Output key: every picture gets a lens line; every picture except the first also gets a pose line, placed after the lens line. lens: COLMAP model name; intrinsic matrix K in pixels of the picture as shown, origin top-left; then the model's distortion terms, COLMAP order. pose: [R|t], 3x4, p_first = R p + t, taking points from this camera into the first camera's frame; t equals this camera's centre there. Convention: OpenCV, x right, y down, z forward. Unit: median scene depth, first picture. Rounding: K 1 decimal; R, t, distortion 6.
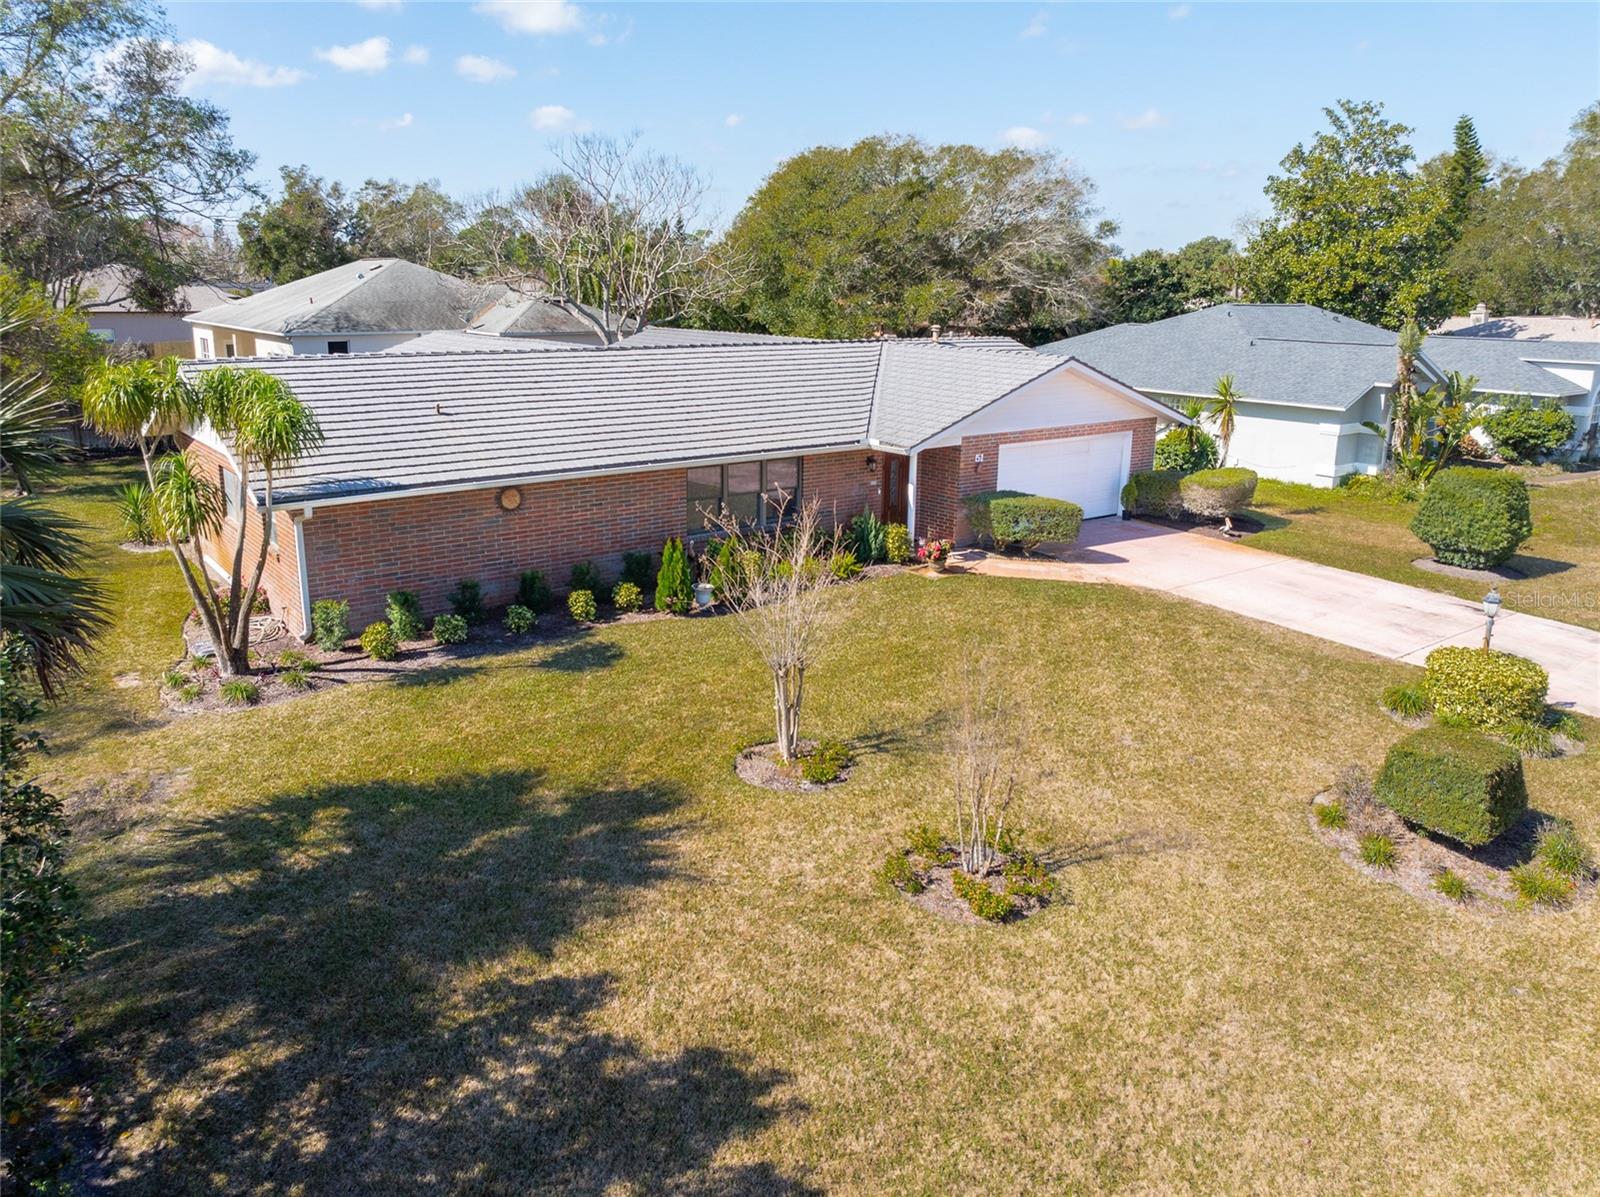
lens RADIAL K [[1133.0, 0, 782.7], [0, 1133.0, 566.3], [0, 0, 1]] dist [-0.001114, -0.001239]
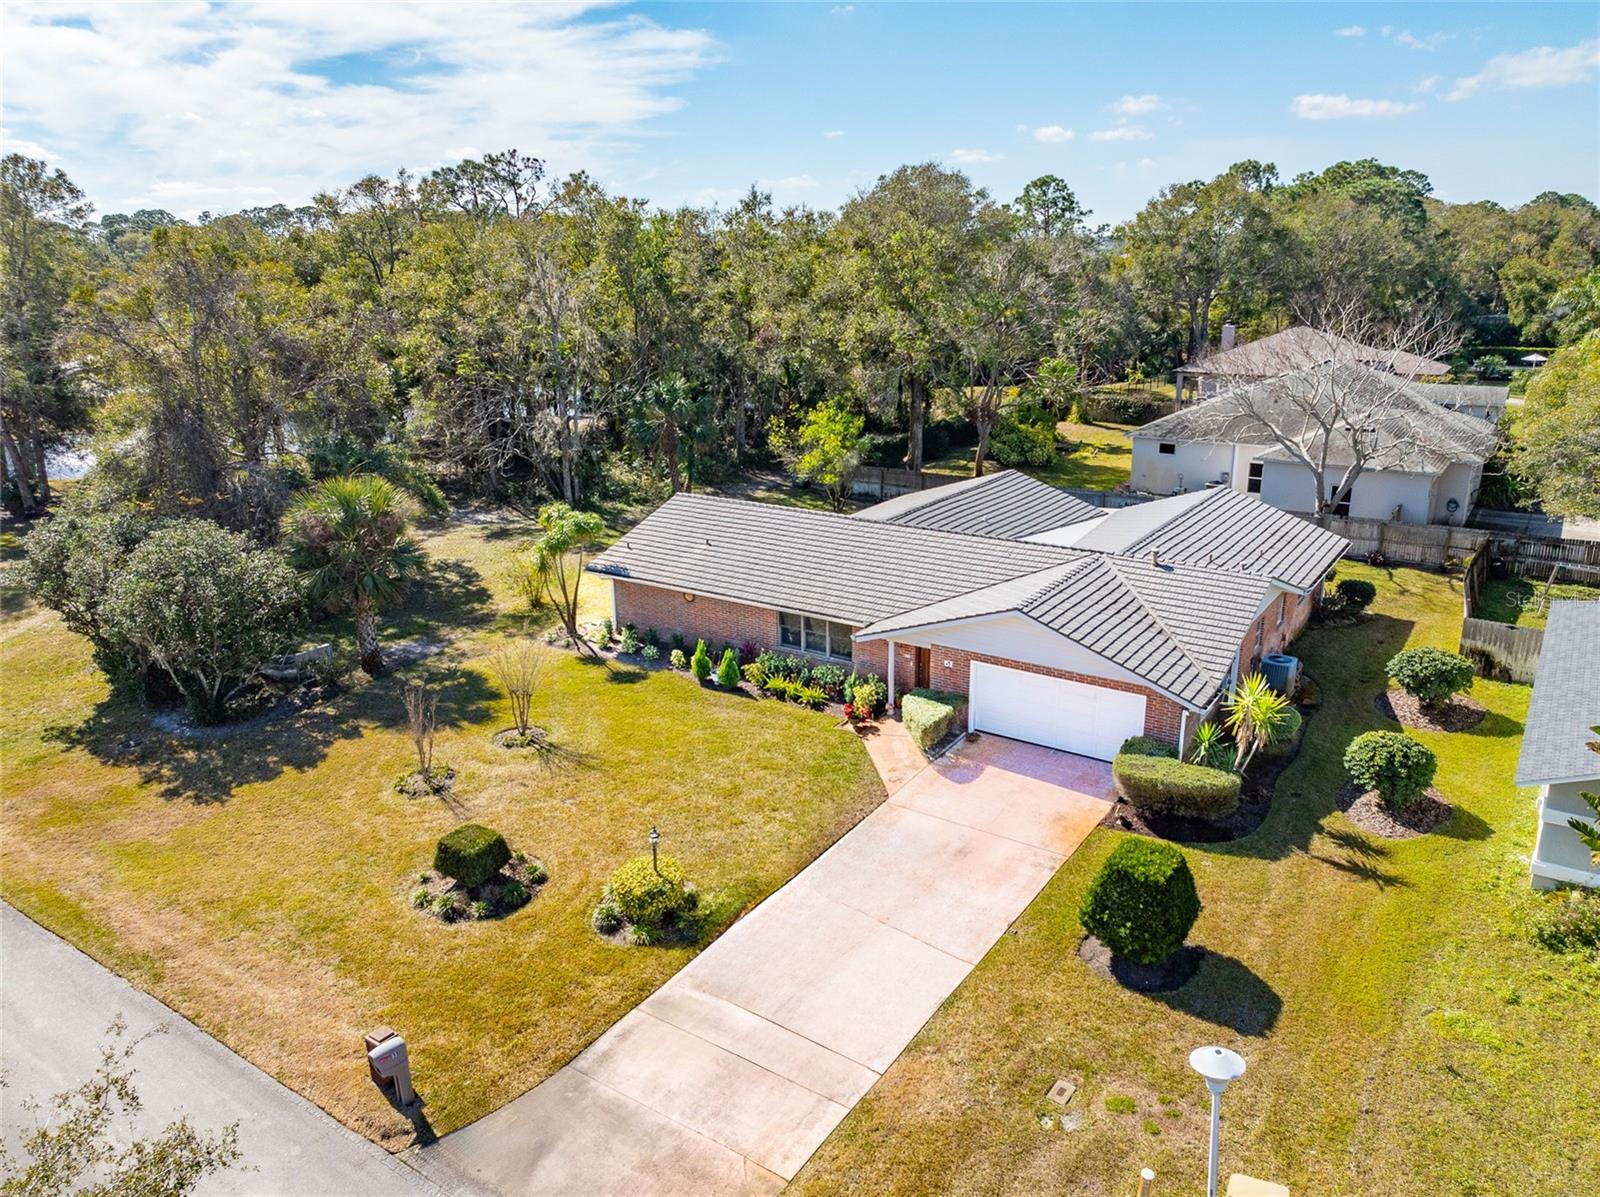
lens RADIAL K [[1132.0, 0, 800.0], [0, 1132.0, 598.5], [0, 0, 1]] dist [-0.037093, 0.027803]
pose [[0.303727, 0.266382, -0.914763, 1.534480], [-0.209781, 0.955255, 0.208520, -0.480174], [0.929377, 0.128567, 0.346018, 0.487665]]
